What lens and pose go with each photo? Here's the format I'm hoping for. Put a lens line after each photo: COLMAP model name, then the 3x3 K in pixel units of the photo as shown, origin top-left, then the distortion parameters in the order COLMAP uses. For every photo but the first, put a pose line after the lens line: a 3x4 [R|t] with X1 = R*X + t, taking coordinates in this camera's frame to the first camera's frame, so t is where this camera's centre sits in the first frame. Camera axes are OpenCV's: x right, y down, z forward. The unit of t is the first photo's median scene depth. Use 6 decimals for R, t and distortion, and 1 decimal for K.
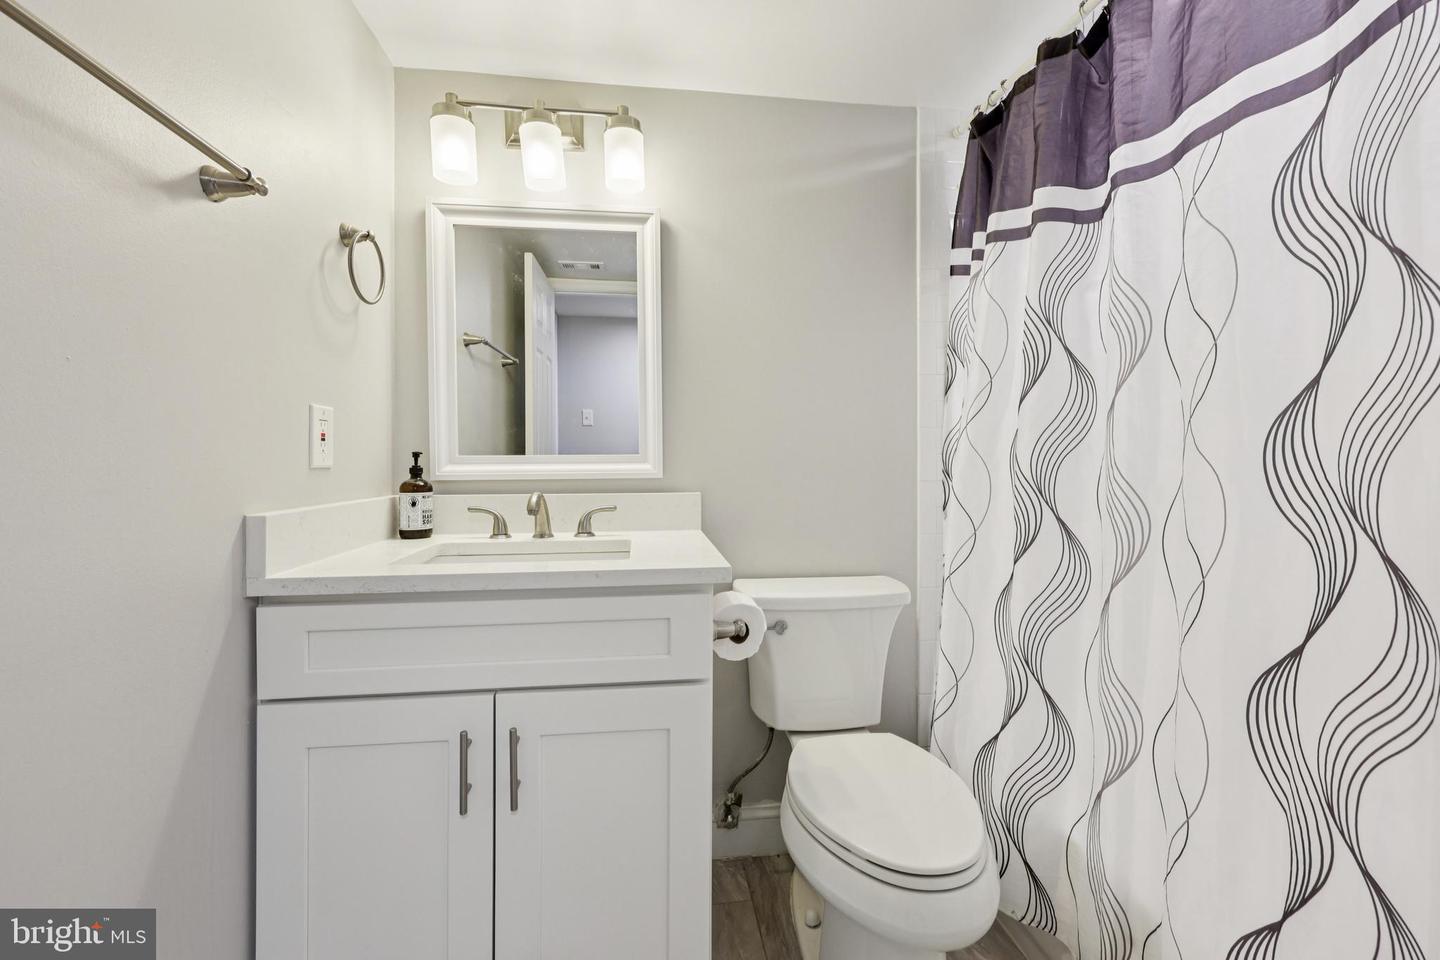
lens RADIAL K [[585.9, 0, 725.3], [0, 585.9, 467.1], [0, 0, 1]] dist [0.002774, 0.000023]
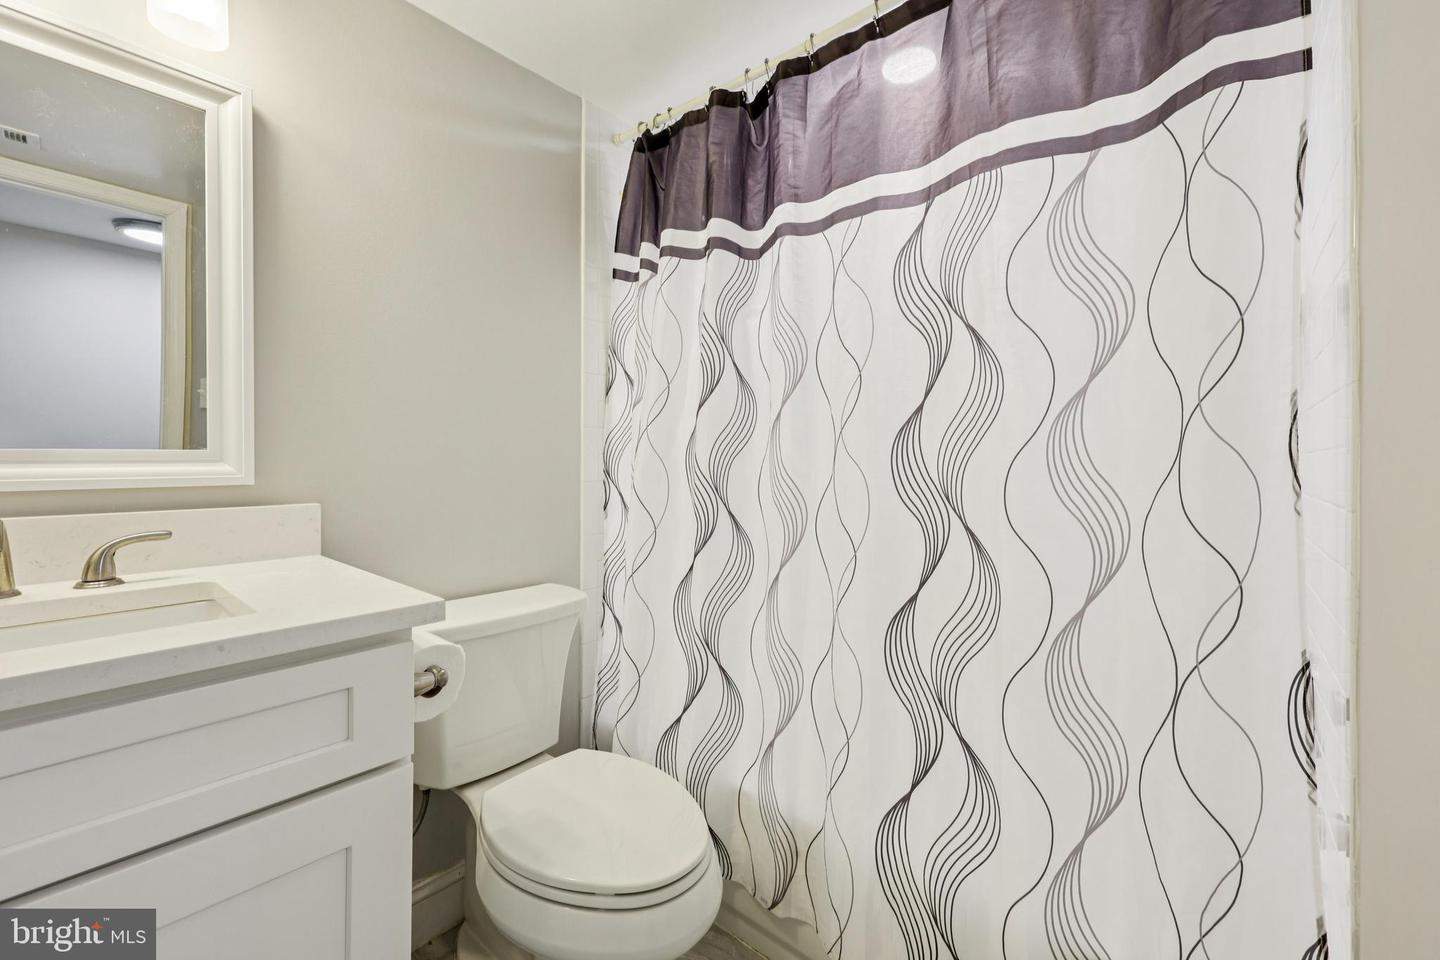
lens RADIAL K [[582.5, 0, 725.5], [0, 582.5, 465.5], [0, 0, 1]] dist [-0.000322, -0.000431]
pose [[0.746000, -0.002097, 0.665943, -0.186196], [0.001683, 0.999998, 0.001265, -0.005081], [-0.665944, 0.000177, 0.746002, 0.156716]]
